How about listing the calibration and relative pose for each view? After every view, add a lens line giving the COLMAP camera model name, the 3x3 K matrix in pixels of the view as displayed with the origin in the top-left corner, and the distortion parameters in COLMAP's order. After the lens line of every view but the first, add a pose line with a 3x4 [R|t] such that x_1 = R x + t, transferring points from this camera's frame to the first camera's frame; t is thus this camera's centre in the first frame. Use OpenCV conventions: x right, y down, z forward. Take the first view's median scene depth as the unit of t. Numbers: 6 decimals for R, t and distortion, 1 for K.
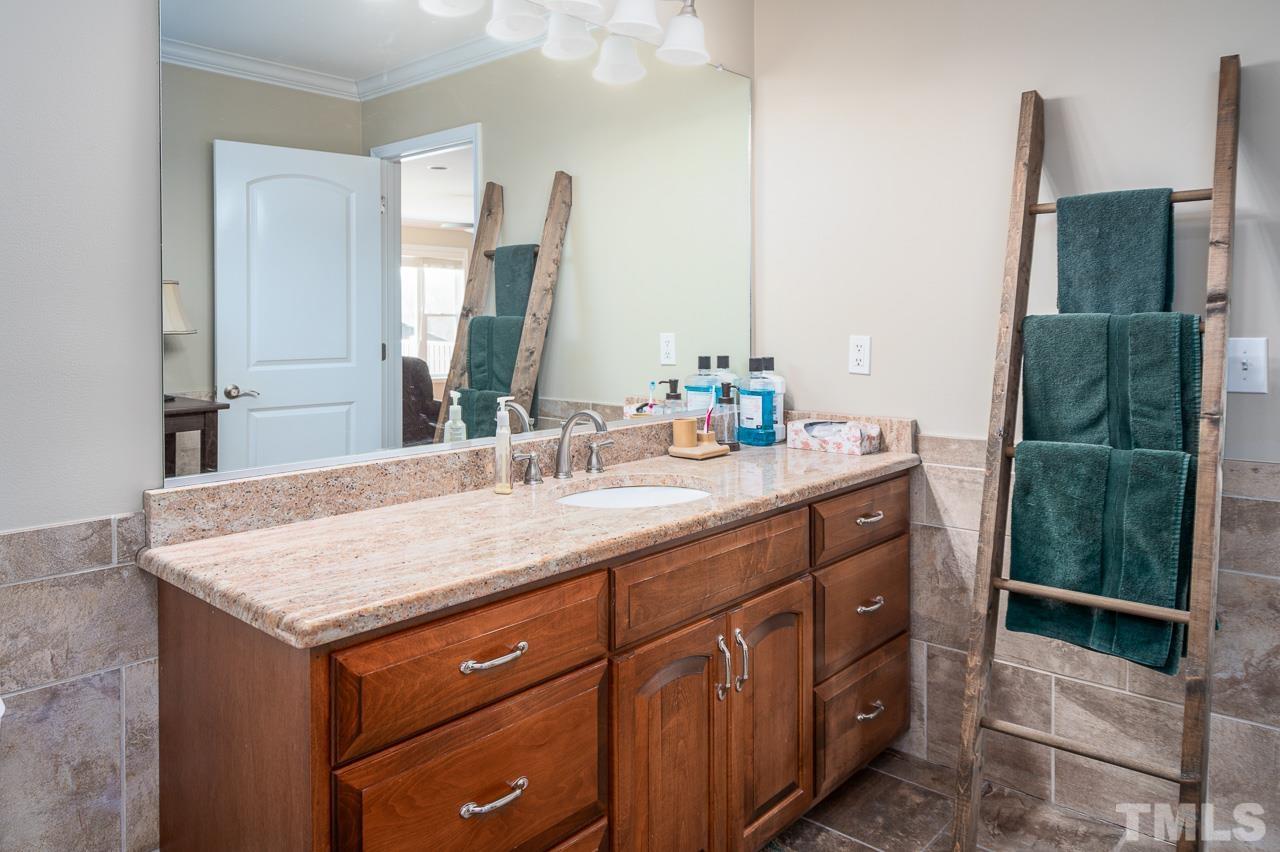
lens RADIAL K [[875.3, 0, 640.0], [0, 875.3, 426.0], [0, 0, 1]] dist [-0.000176, 0.000010]
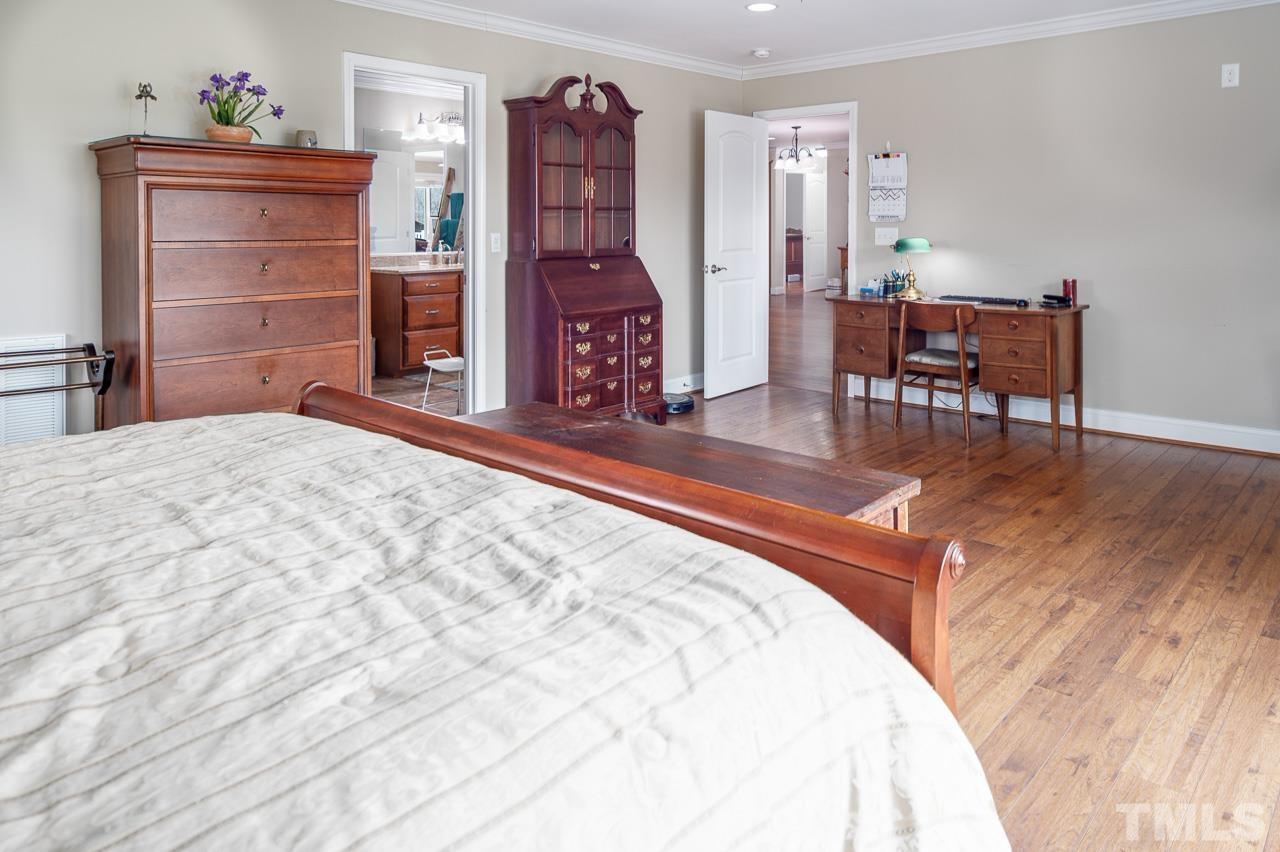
lens RADIAL K [[875.3, 0, 640.0], [0, 875.3, 426.0], [0, 0, 1]] dist [-0.000176, 0.000010]
pose [[0.999246, 0.012916, -0.036610, 0.898251], [-0.008875, 0.994059, 0.108479, 0.360886], [0.037793, -0.108072, 0.993424, -2.981203]]
